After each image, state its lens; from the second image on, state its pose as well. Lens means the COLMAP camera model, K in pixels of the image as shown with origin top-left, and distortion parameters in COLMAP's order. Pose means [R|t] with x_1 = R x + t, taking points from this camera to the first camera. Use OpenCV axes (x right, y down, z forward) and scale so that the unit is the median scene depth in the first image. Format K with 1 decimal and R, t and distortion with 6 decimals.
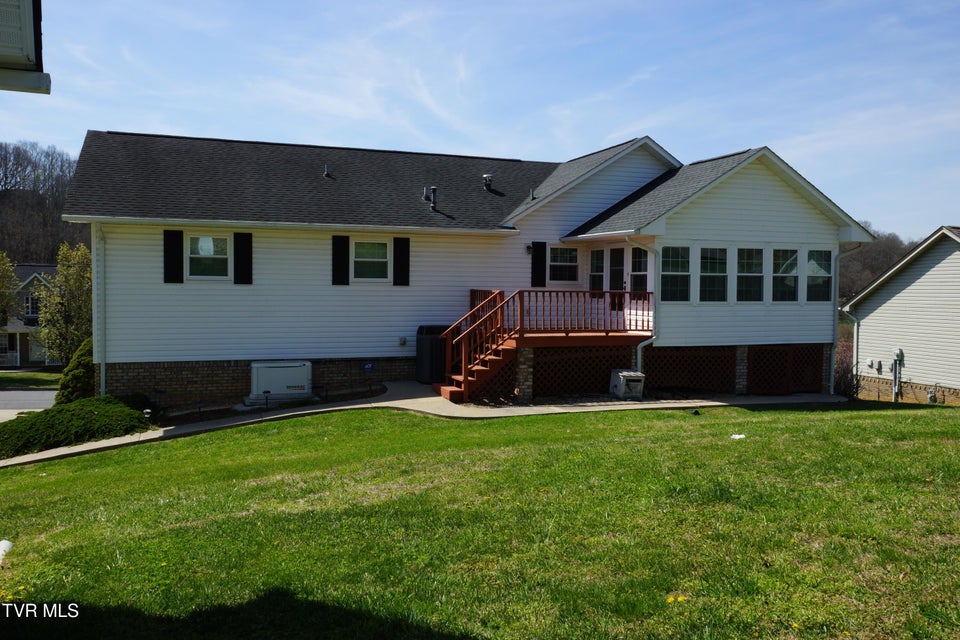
lens RADIAL K [[854.0, 0, 485.0], [0, 854.0, 303.6], [0, 0, 1]] dist [0.011261, -0.026943]
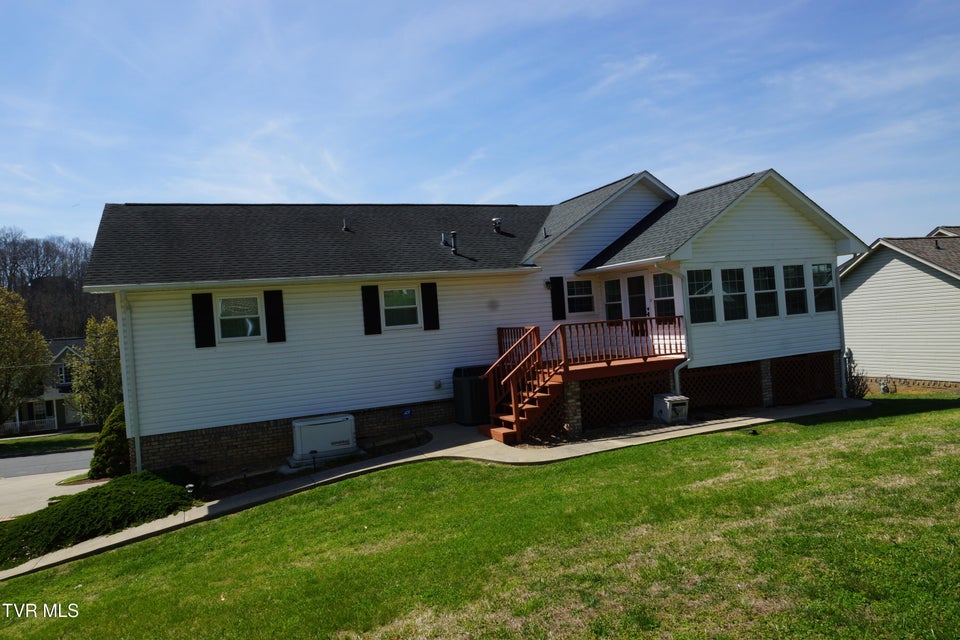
lens RADIAL K [[681.1, 0, 483.4], [0, 681.1, 308.9], [0, 0, 1]] dist [-0.013131, 0.001057]
pose [[0.994402, -0.082506, 0.066013, -0.090938], [0.085107, 0.995662, -0.037611, -0.010600], [-0.062623, 0.043019, 0.997110, 0.193128]]
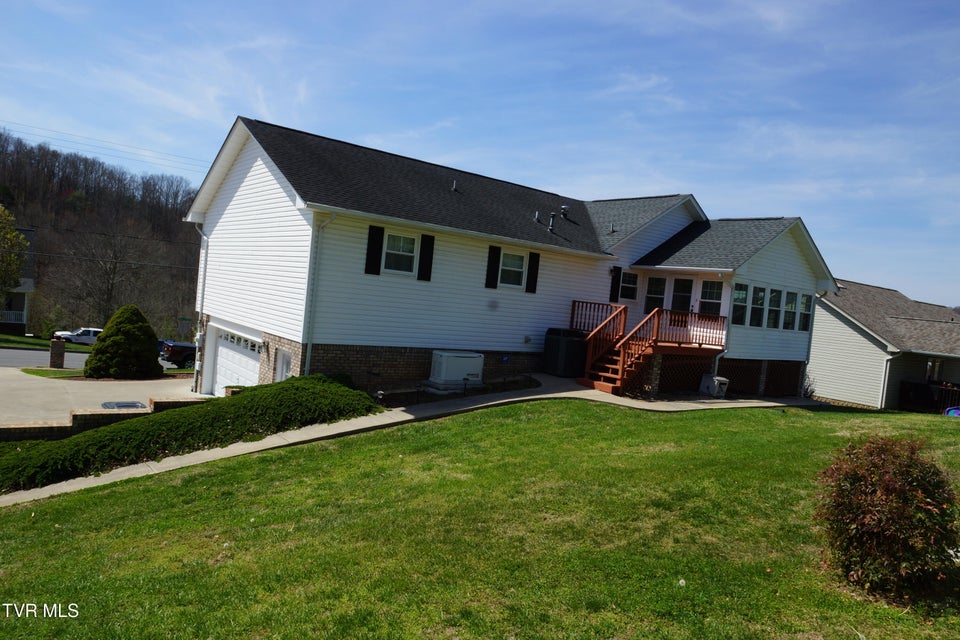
lens RADIAL K [[681.1, 0, 485.6], [0, 681.1, 314.3], [0, 0, 1]] dist [-0.013131, 0.001057]
pose [[0.945397, 0.080784, 0.315750, -0.468068], [-0.088143, 0.996066, 0.009072, 0.006000], [-0.313775, -0.036408, 0.948799, 0.117919]]
